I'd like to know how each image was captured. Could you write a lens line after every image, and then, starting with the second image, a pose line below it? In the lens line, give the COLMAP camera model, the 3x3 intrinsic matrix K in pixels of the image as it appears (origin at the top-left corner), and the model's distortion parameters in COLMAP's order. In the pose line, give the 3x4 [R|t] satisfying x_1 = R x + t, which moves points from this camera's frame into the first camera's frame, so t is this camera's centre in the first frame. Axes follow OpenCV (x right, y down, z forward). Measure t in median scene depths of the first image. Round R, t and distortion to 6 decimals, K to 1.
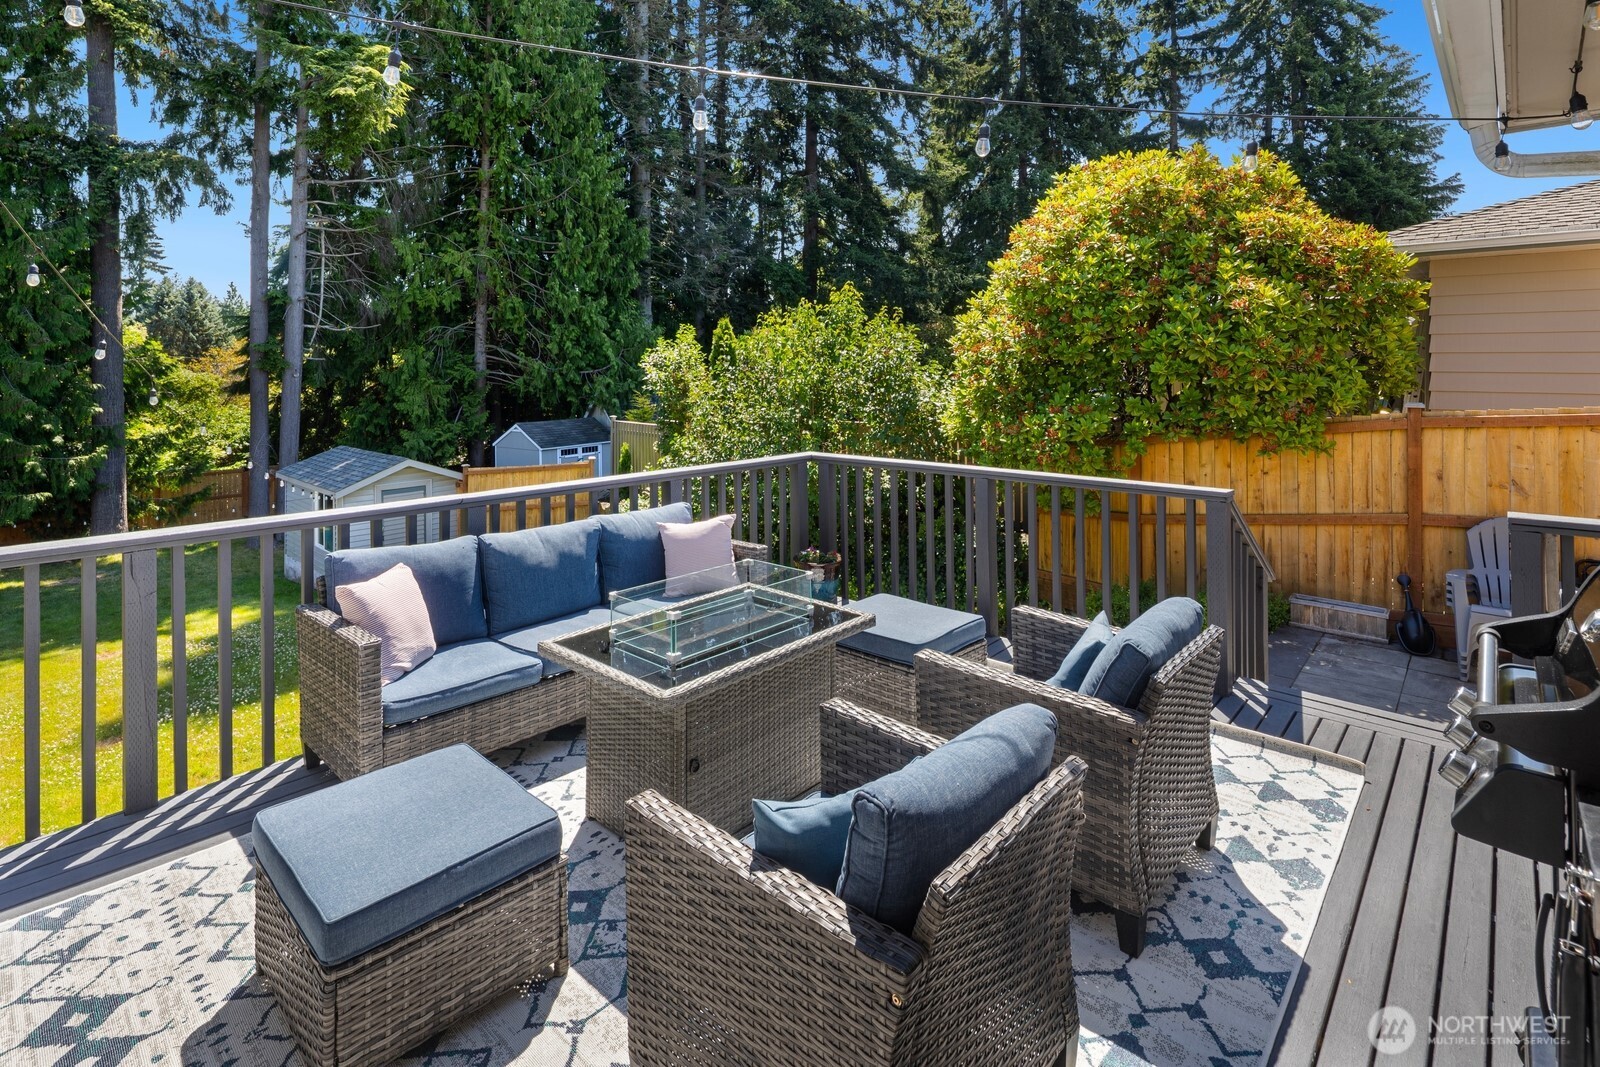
lens RADIAL K [[750.3, 0, 801.3], [0, 750.3, 552.7], [0, 0, 1]] dist [0.011227, -0.005483]
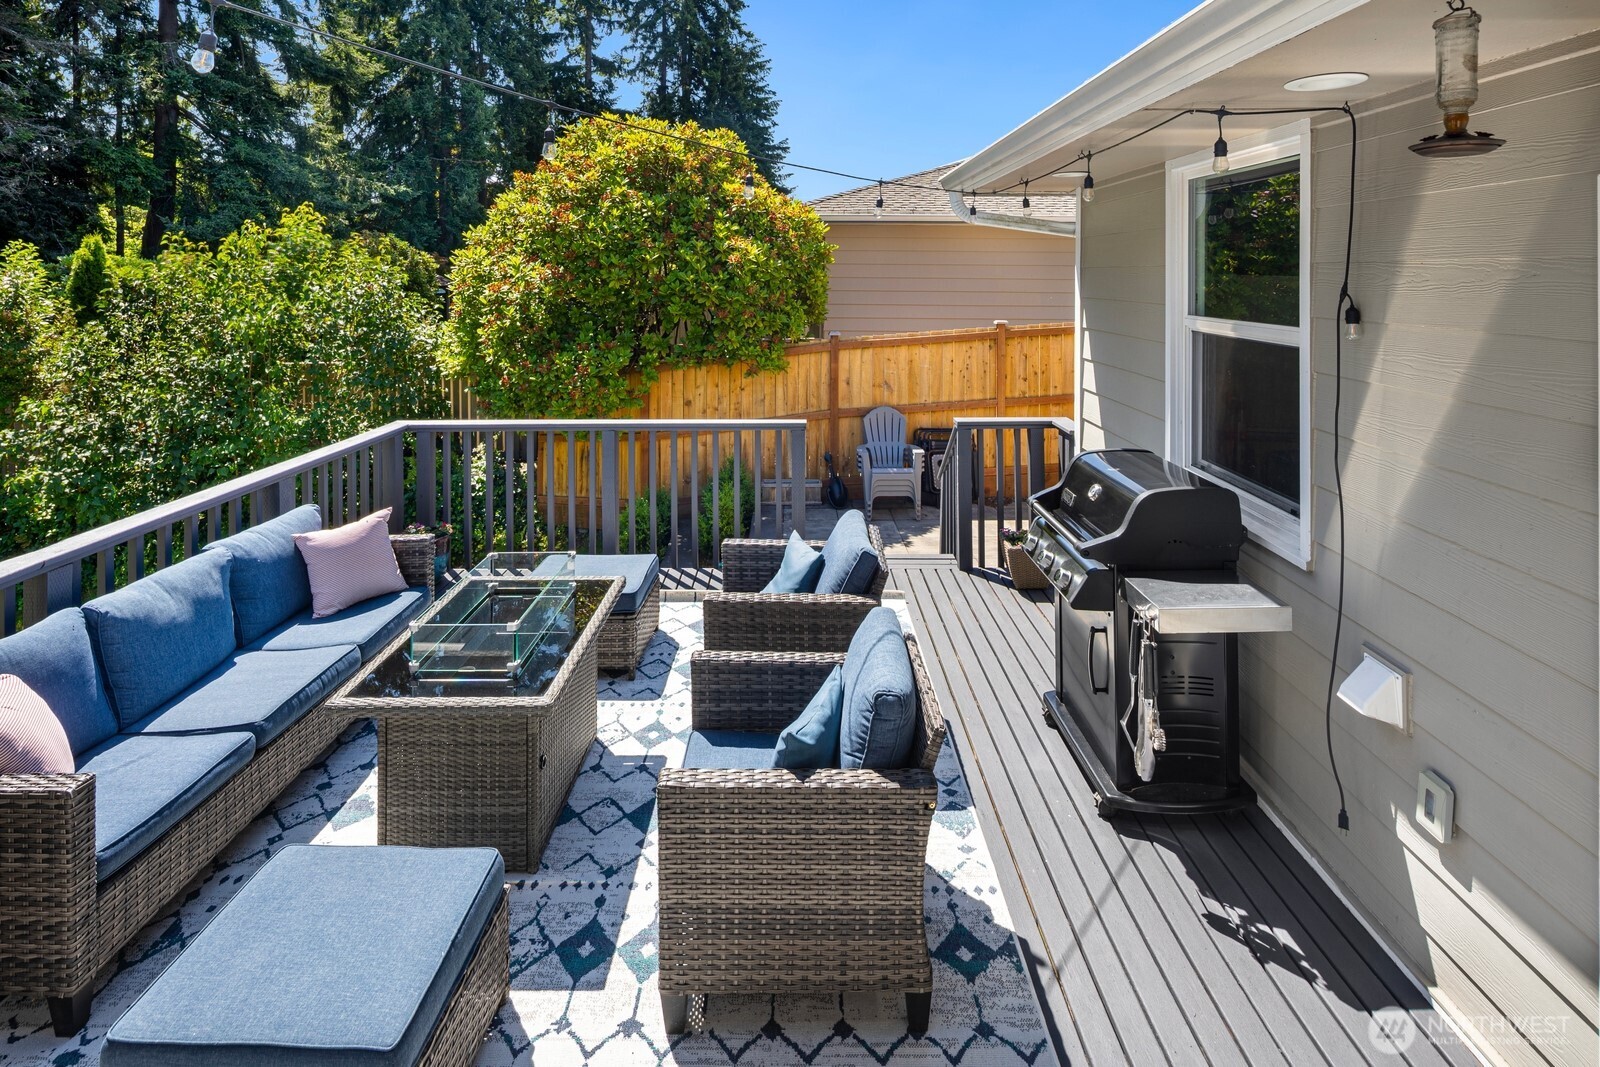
lens RADIAL K [[753.3, 0, 800.0], [0, 753.3, 533.5], [0, 0, 1]] dist [0.000397, 0.000373]
pose [[0.738865, -0.210903, 0.639999, -0.166754], [0.153488, 0.977467, 0.144912, -0.040690], [-0.656140, -0.008838, 0.754587, -0.001579]]
